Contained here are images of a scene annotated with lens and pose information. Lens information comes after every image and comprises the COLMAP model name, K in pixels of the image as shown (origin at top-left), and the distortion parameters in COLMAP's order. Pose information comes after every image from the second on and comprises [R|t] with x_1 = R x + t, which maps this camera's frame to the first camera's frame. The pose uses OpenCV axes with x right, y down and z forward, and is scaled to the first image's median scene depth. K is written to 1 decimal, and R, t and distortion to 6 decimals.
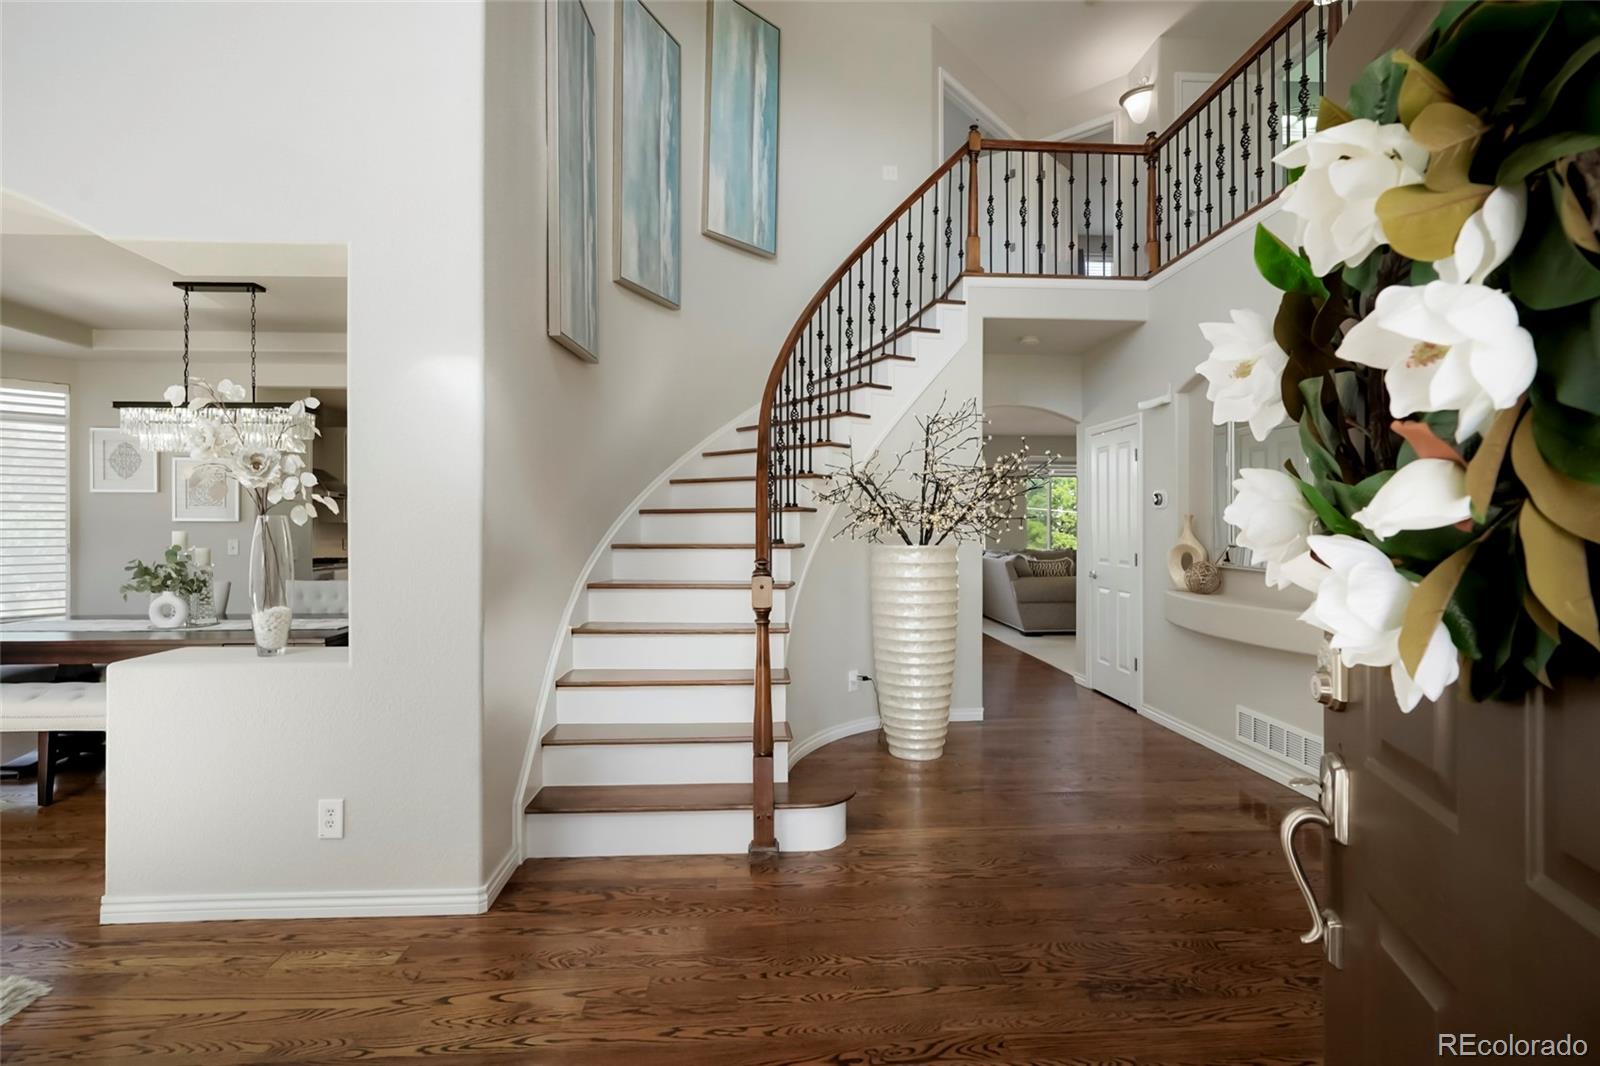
lens RADIAL K [[780.8, 0, 790.9], [0, 780.8, 523.2], [0, 0, 1]] dist [-0.004020, 0.000978]
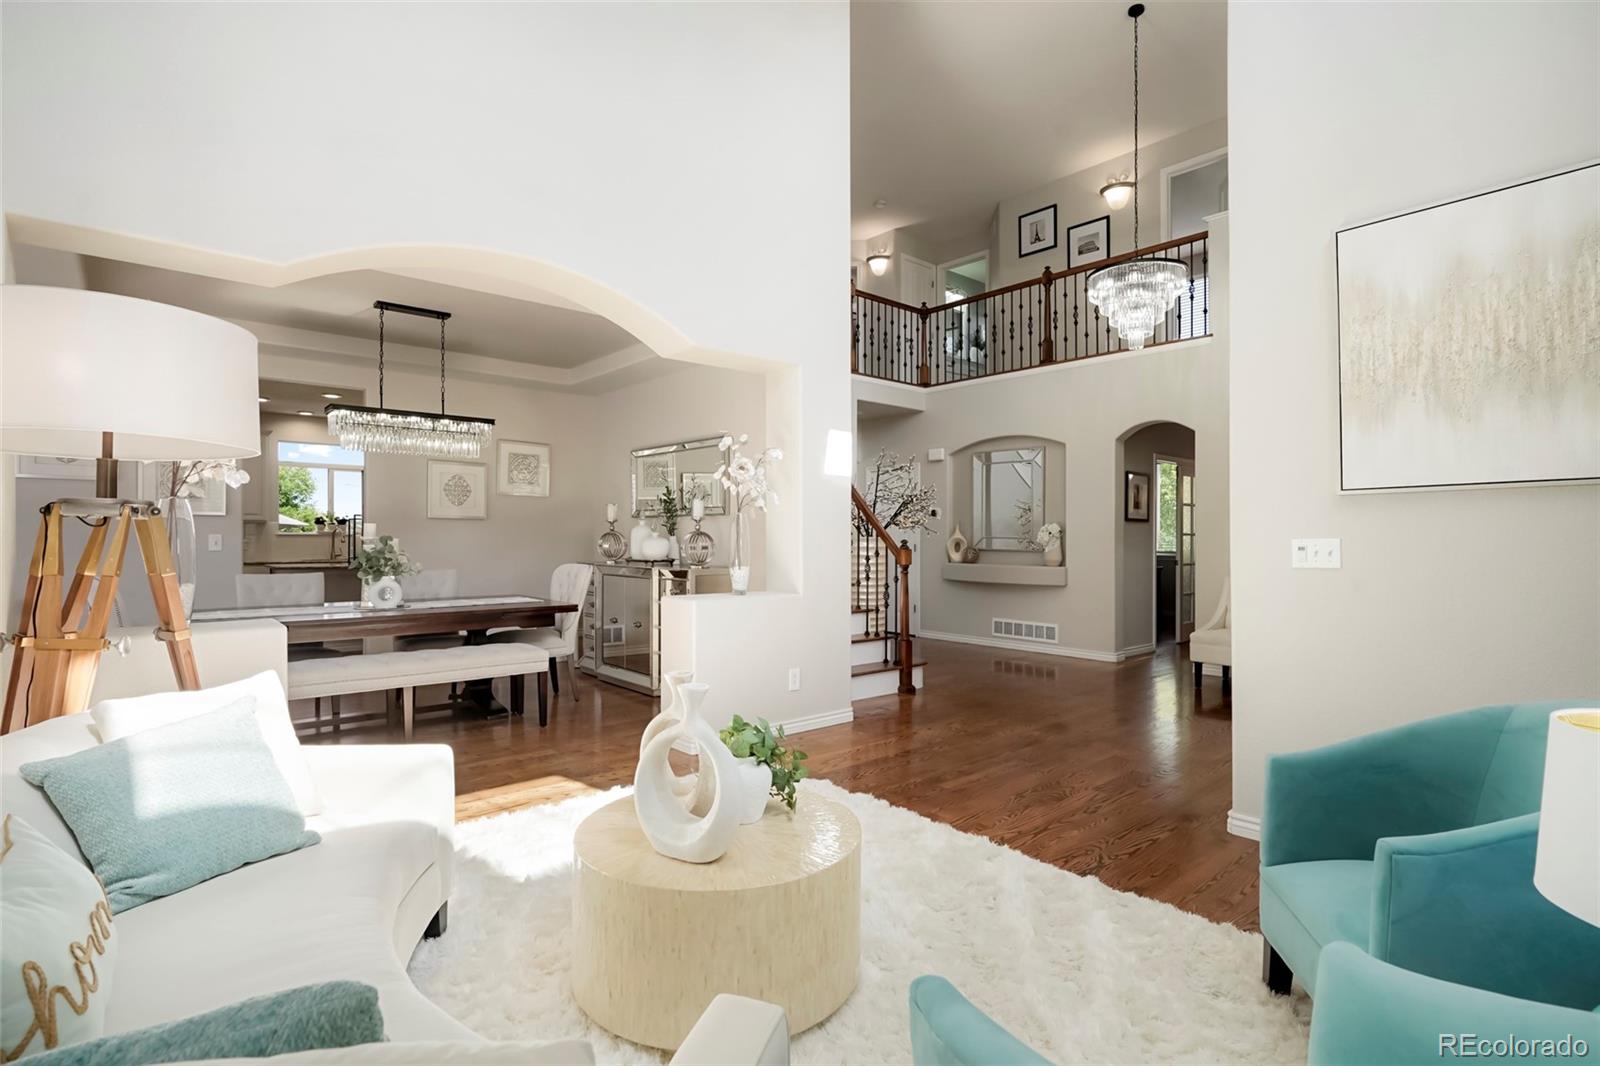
lens RADIAL K [[780.8, 0, 804.8], [0, 780.8, 544.7], [0, 0, 1]] dist [-0.004020, 0.000978]
pose [[0.789422, -0.003968, 0.613838, -0.829942], [-0.006770, 0.999862, 0.015169, 0.016046], [-0.613814, -0.016130, 0.789286, -0.225352]]
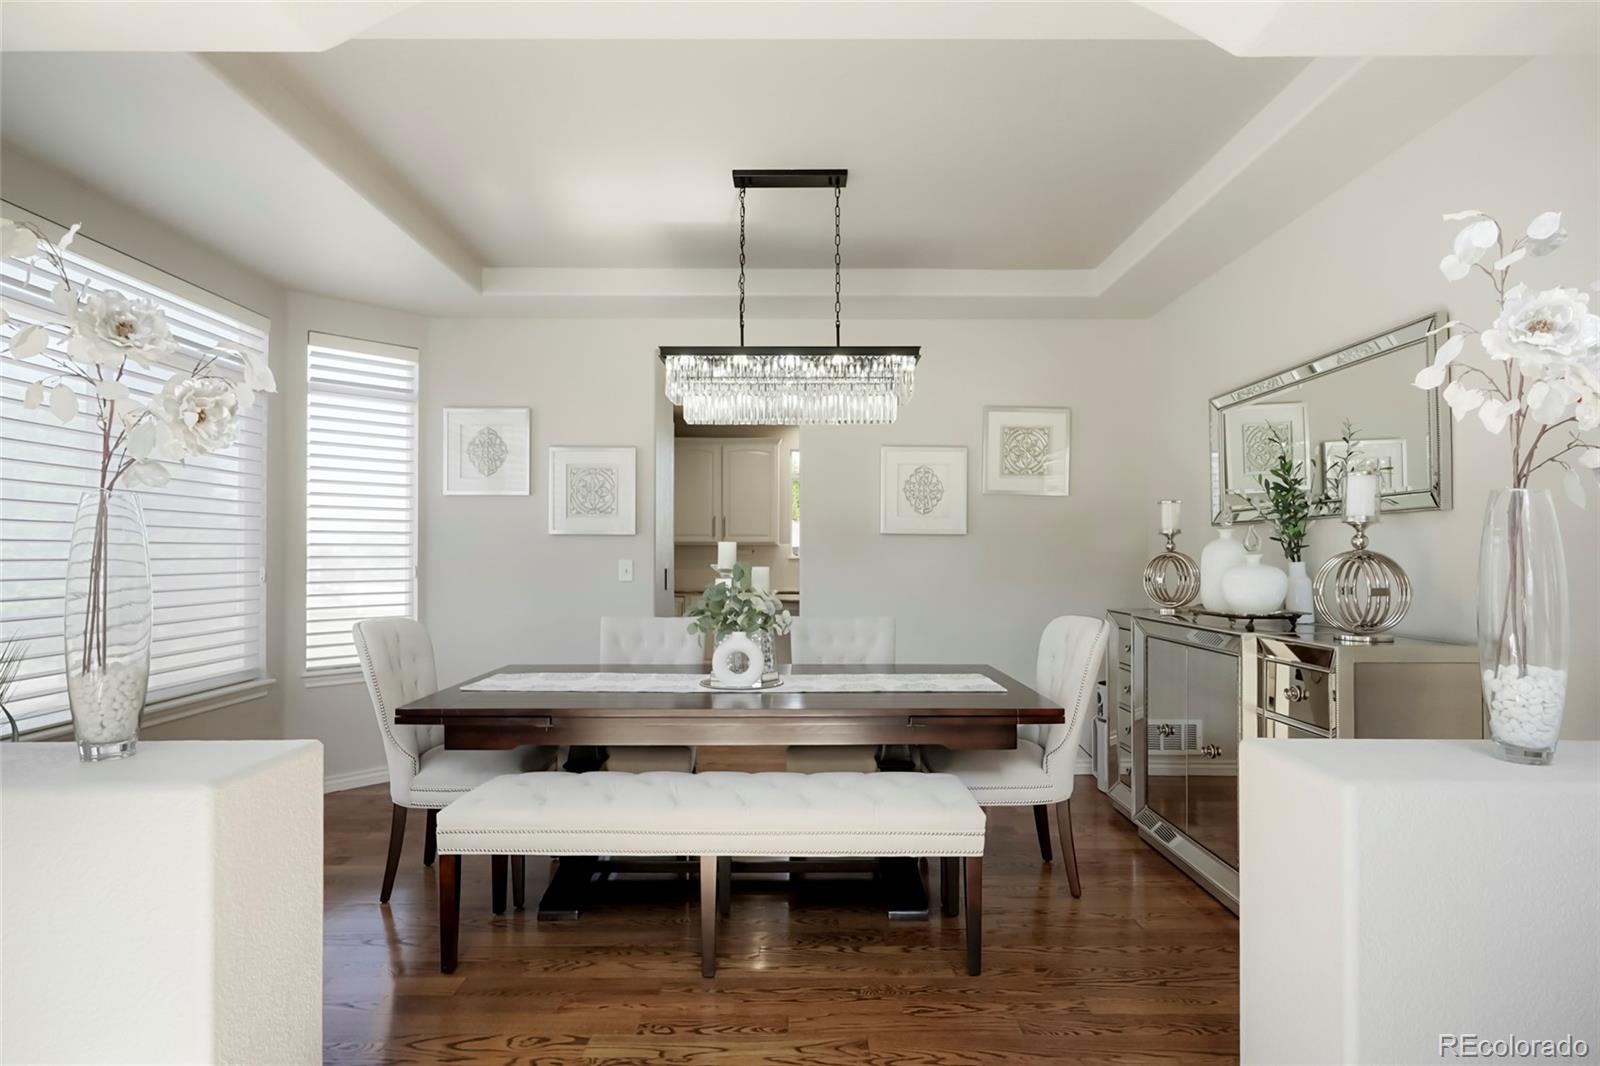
lens RADIAL K [[880.4, 0, 807.3], [0, 880.4, 541.2], [0, 0, 1]] dist [-0.006815, 0.000671]
pose [[0.999355, -0.000395, -0.035919, -0.581979], [-0.000046, 0.999925, -0.012261, 0.015424], [0.035921, 0.012255, 0.999279, 0.204653]]
